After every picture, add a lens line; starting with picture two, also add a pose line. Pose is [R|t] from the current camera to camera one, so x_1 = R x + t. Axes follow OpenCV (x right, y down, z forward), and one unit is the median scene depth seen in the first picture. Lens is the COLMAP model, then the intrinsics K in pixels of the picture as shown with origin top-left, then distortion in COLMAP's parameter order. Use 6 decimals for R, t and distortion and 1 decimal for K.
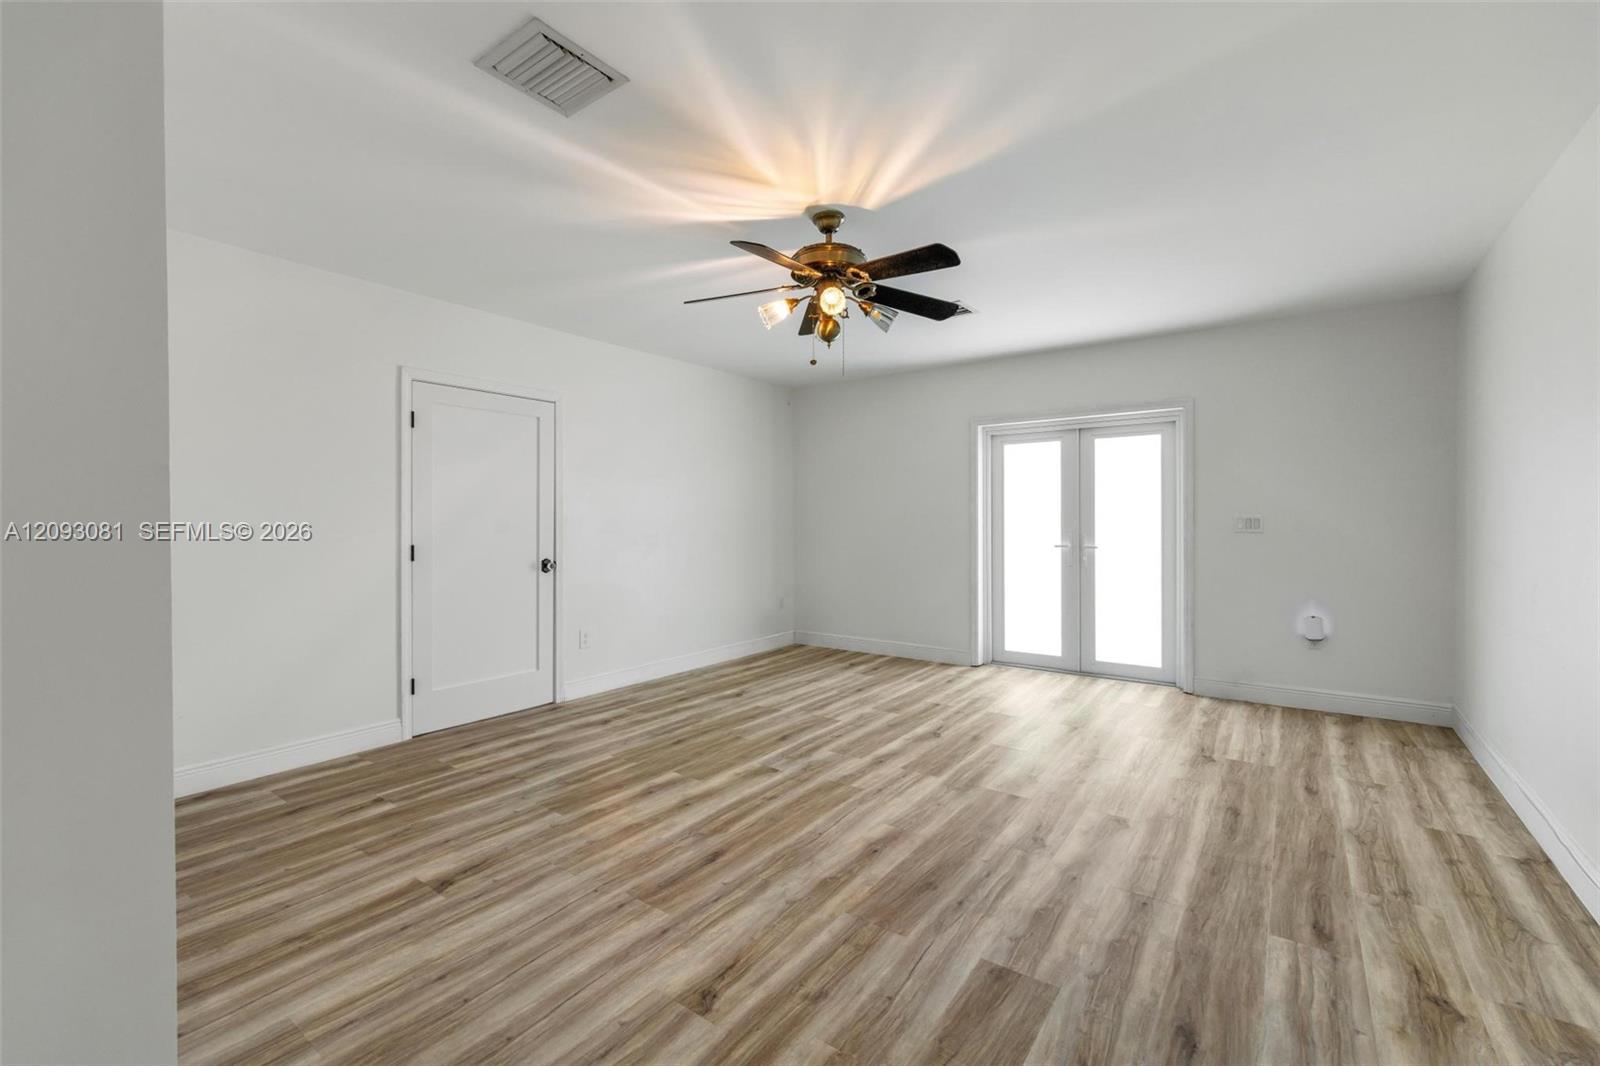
lens RADIAL K [[667.4, 0, 810.8], [0, 667.4, 523.6], [0, 0, 1]] dist [-0.002130, -0.001334]
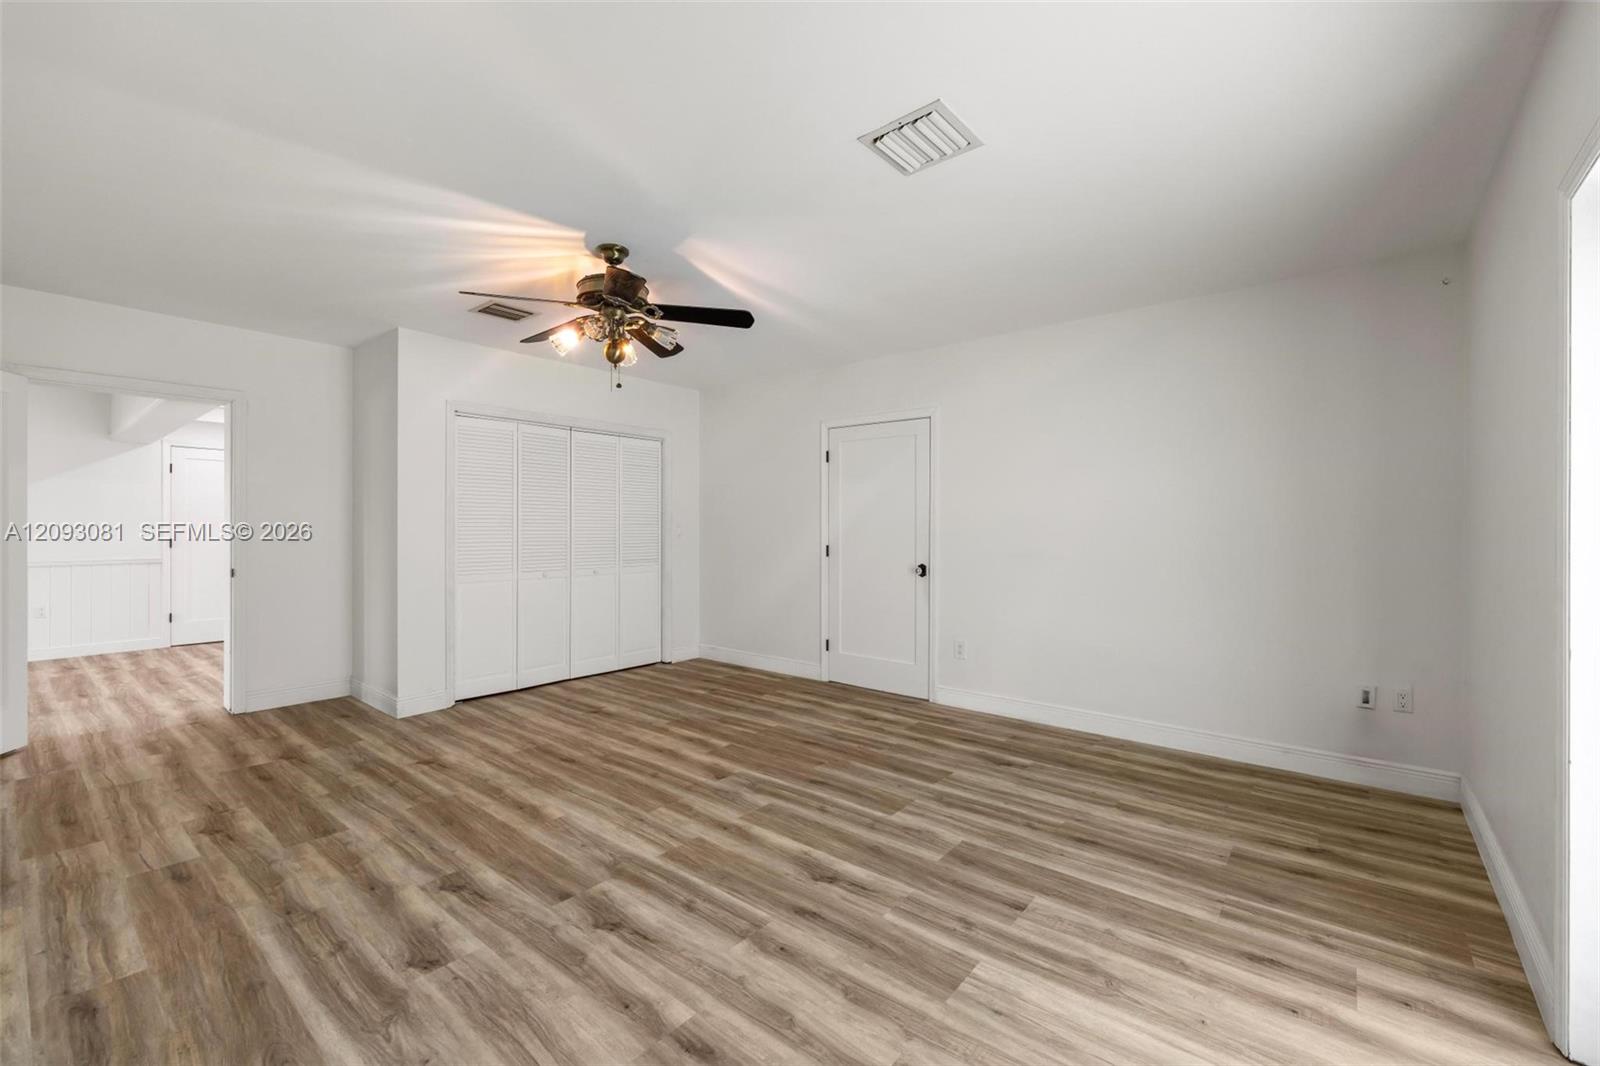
lens RADIAL K [[667.4, 0, 805.6], [0, 667.4, 533.3], [0, 0, 1]] dist [-0.002130, -0.001334]
pose [[-0.062320, 0.011437, -0.997991, 0.976127], [-0.011303, 0.999862, 0.012164, -0.011628], [0.997992, 0.012038, -0.062182, 1.238855]]
